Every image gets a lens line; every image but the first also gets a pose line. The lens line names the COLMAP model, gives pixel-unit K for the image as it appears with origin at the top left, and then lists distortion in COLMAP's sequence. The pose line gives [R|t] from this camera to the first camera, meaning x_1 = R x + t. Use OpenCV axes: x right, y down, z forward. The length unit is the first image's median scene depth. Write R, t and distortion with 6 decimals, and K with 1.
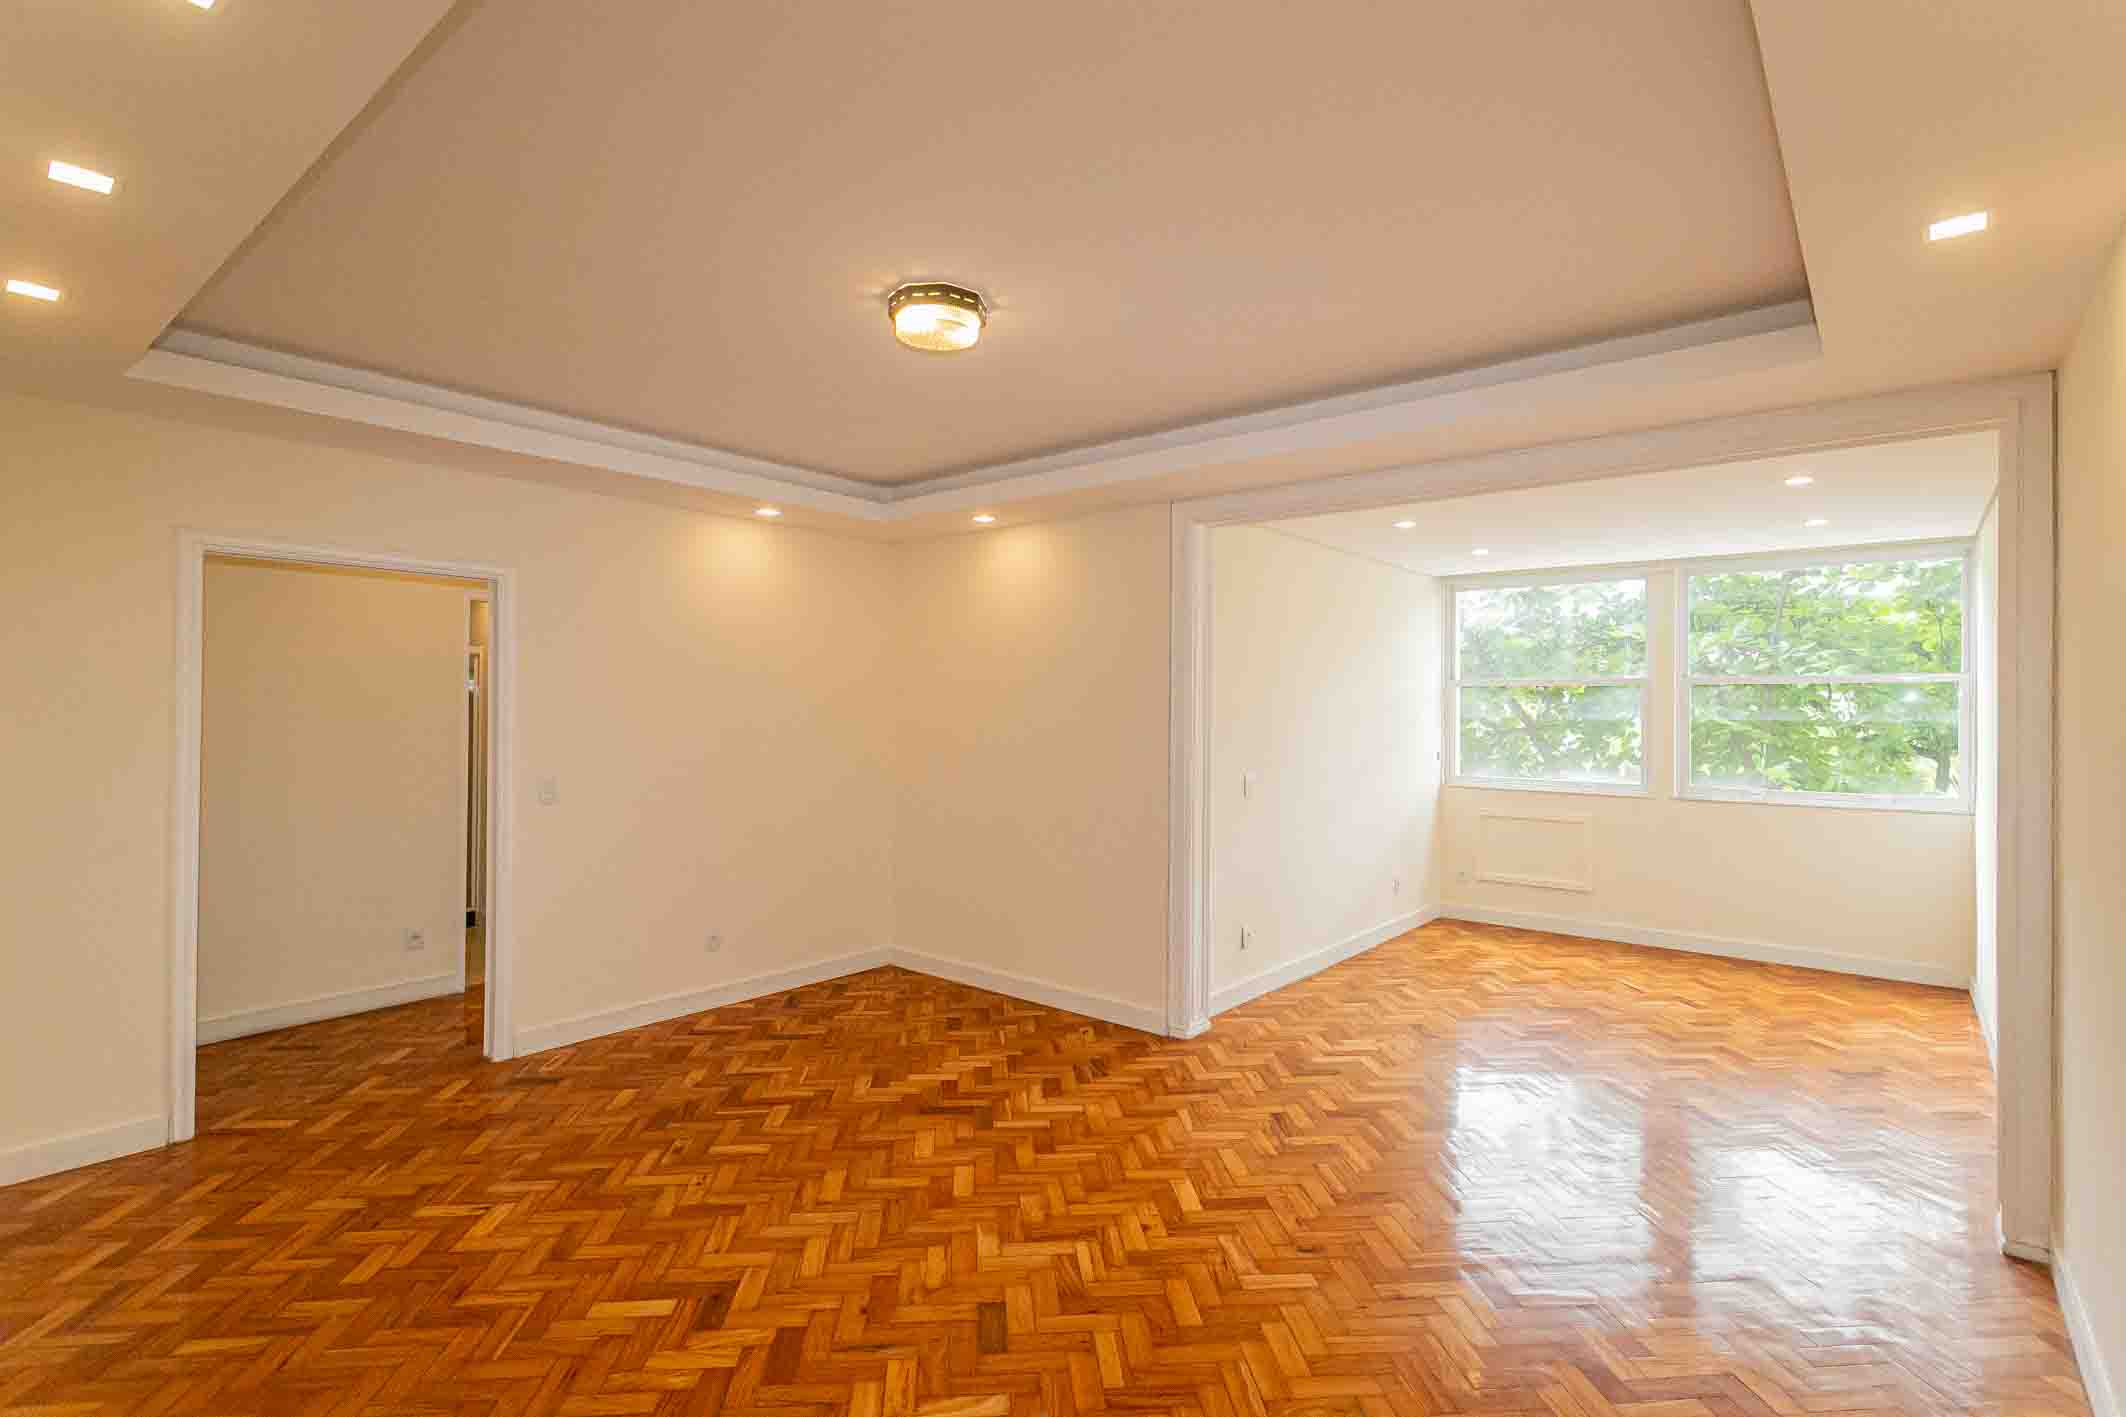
lens RADIAL K [[1022.5, 0, 1048.4], [0, 1022.5, 702.5], [0, 0, 1]] dist [0.001616, 0.000810]
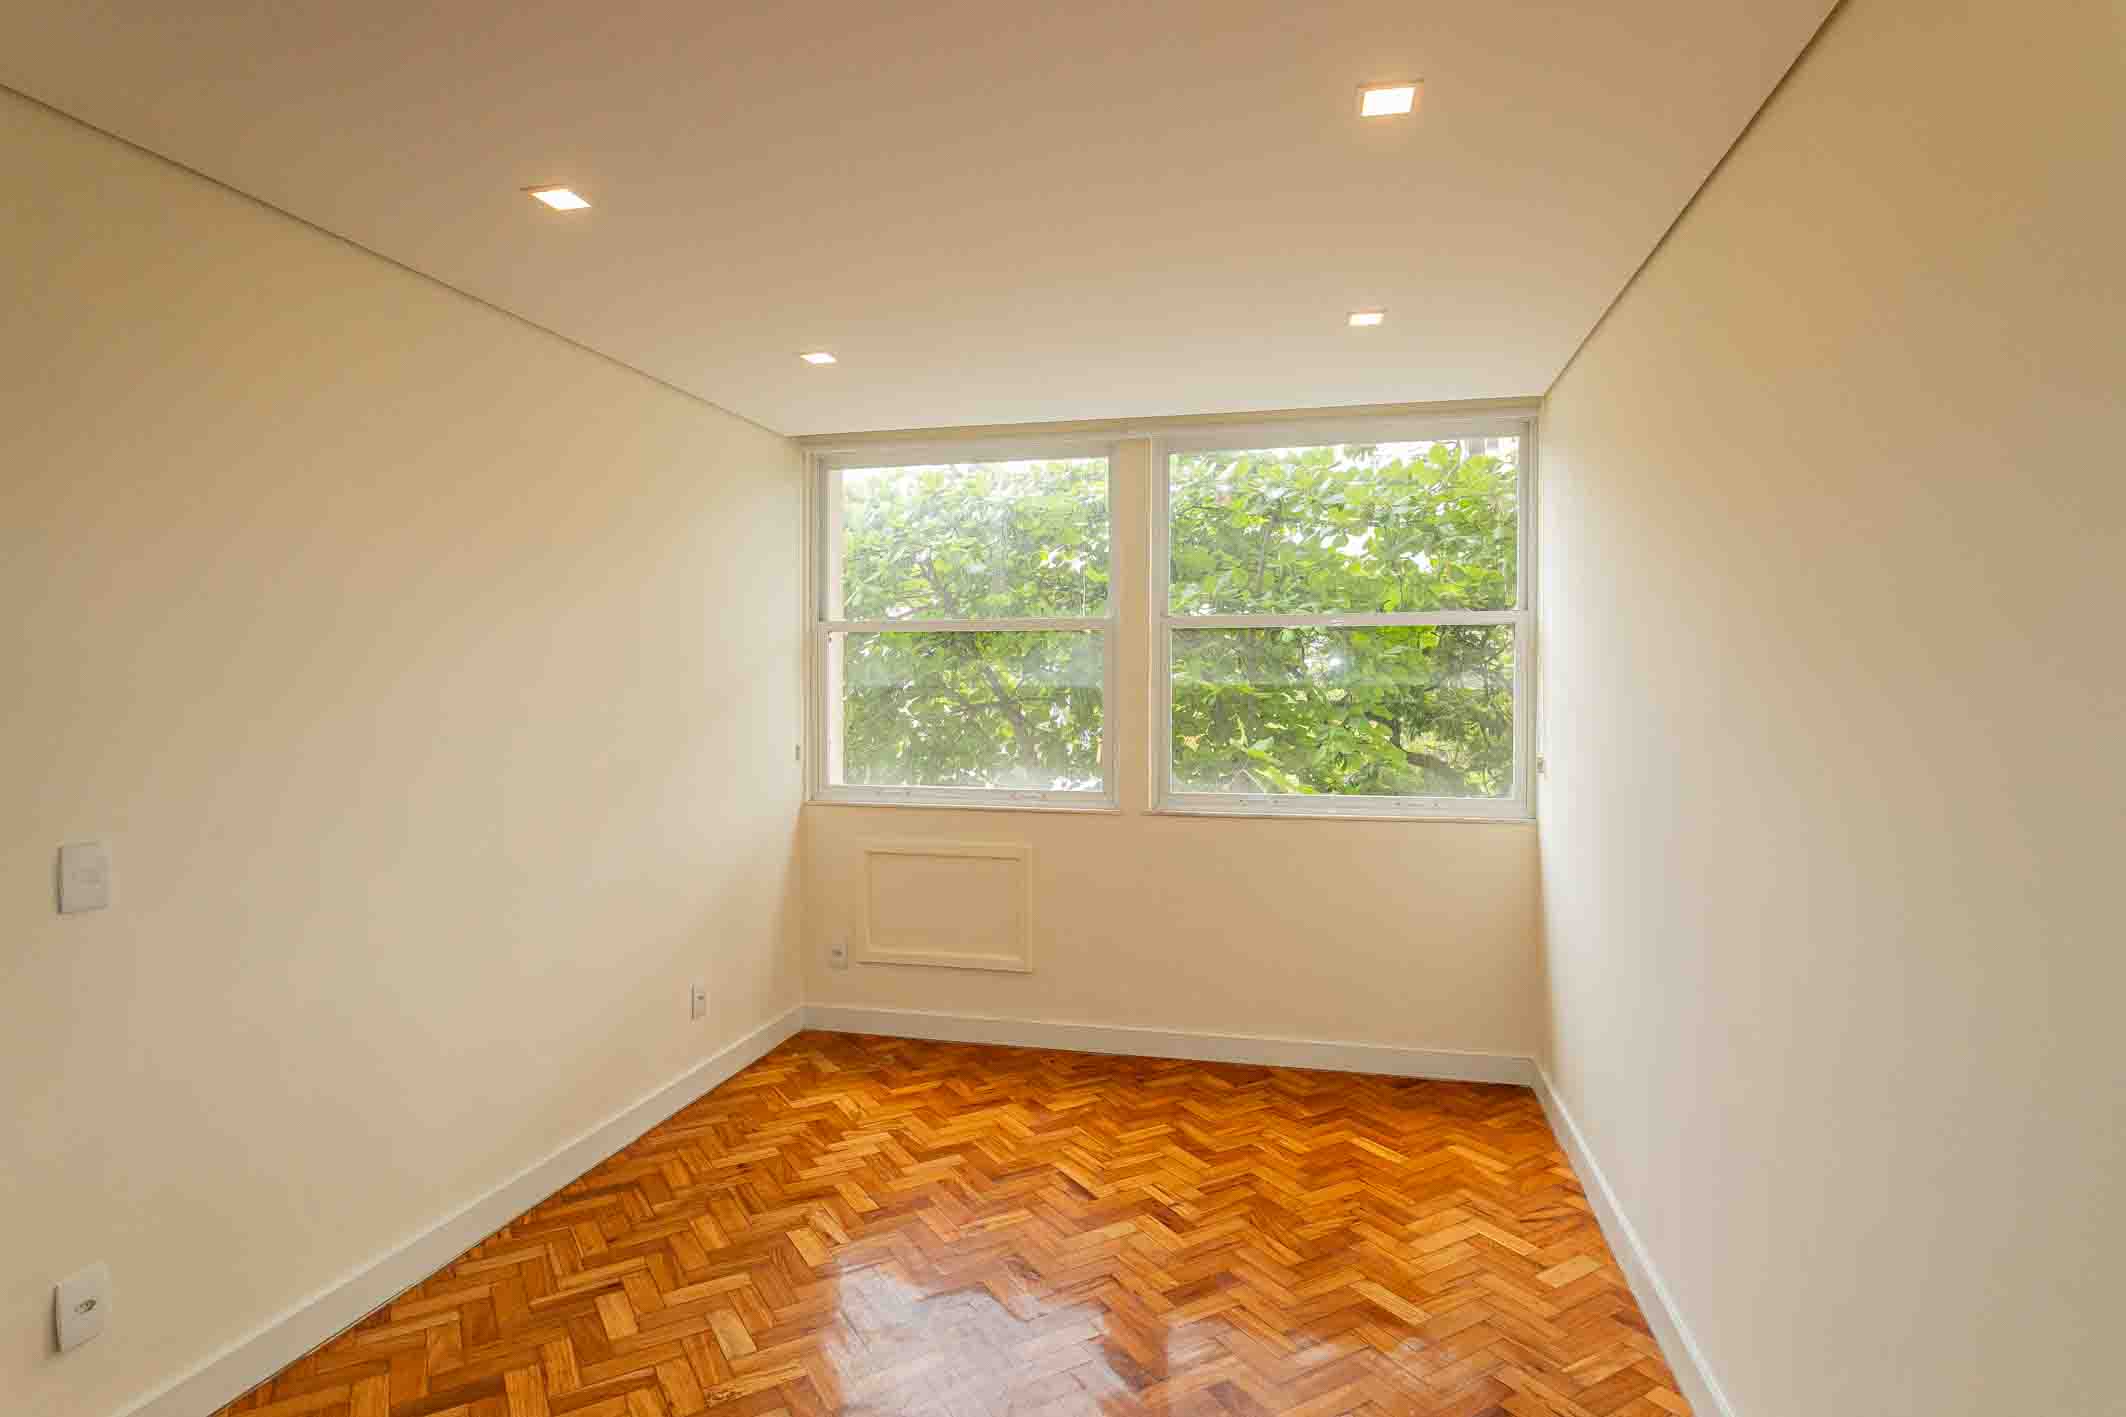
lens RADIAL K [[1167.3, 0, 1063.0], [0, 1167.3, 708.5], [0, 0, 1]] dist [-0.001390, -0.000380]
pose [[0.894150, -0.016114, 0.447477, 0.240086], [0.003486, 0.999572, 0.029029, 0.010173], [-0.447753, -0.024397, 0.893824, 0.377088]]
